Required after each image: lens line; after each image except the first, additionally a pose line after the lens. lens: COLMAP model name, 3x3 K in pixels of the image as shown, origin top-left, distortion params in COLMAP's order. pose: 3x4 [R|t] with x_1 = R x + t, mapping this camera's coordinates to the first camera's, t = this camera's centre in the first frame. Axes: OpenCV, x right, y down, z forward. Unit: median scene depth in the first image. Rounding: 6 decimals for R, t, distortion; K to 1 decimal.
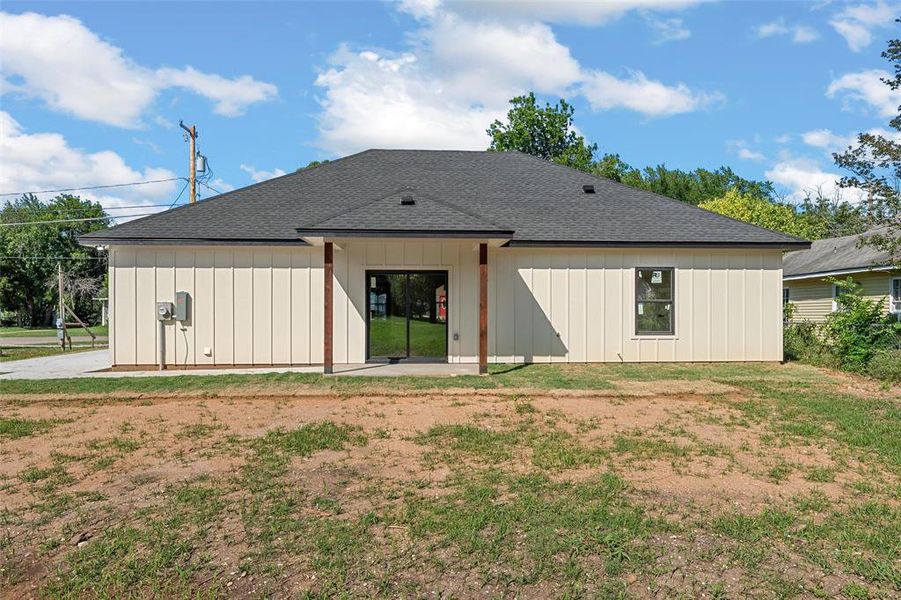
lens RADIAL K [[631.0, 0, 450.5], [0, 631.0, 300.0], [0, 0, 1]] dist [0.003653, 0.000746]
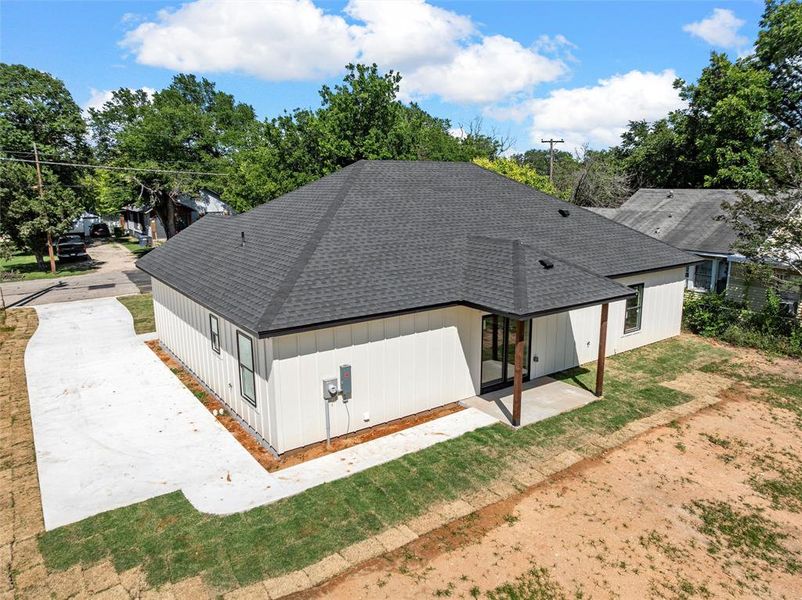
lens RADIAL K [[563.2, 0, 401.0], [0, 563.2, 300.0], [0, 0, 1]] dist [-0.004664, -0.002307]
pose [[0.856514, -0.113845, 0.503411, -0.773460], [0.010092, 0.978877, 0.204199, -0.287959], [-0.516024, -0.169818, 0.839572, 0.241330]]
